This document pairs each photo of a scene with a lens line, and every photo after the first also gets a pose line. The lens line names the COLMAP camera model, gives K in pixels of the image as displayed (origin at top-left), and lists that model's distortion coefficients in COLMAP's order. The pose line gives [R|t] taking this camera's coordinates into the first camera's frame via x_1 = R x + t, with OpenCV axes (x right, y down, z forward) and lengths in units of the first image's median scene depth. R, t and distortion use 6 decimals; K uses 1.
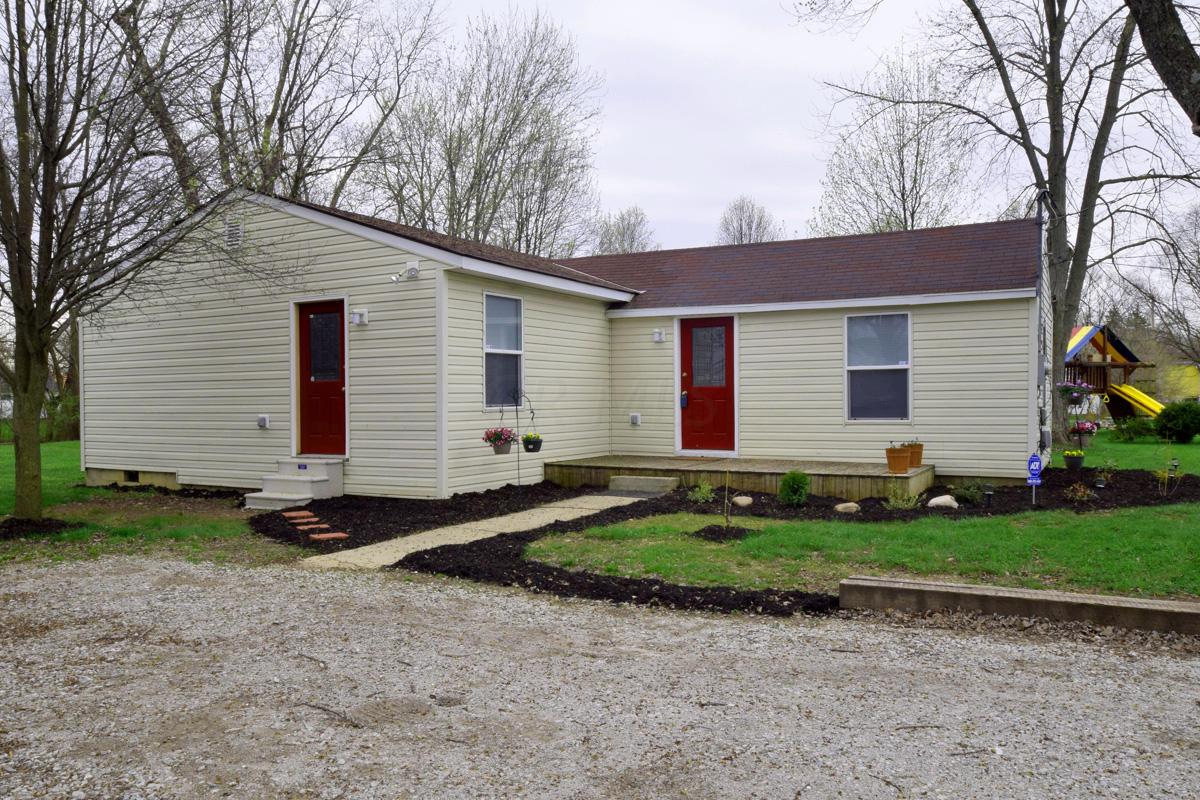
lens RADIAL K [[934.8, 0, 600.0], [0, 934.8, 400.0], [0, 0, 1]] dist [-0.008730, -0.074436]
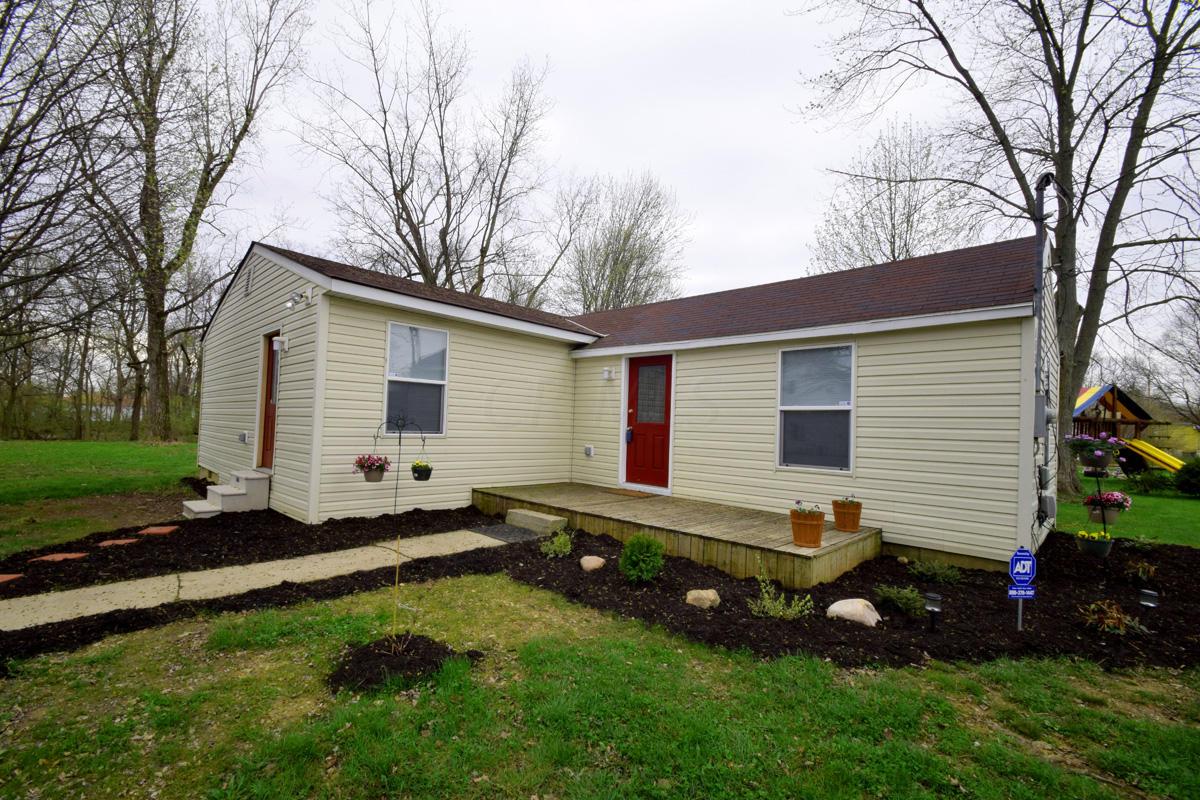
lens RADIAL K [[523.5, 0, 584.1], [0, 523.5, 406.6], [0, 0, 1]] dist [0.012235, -0.018074]
pose [[0.959332, 0.030672, -0.280610, 0.212150], [-0.043133, 0.998333, -0.038337, -0.007434], [0.278966, 0.048882, 0.959056, 0.436279]]
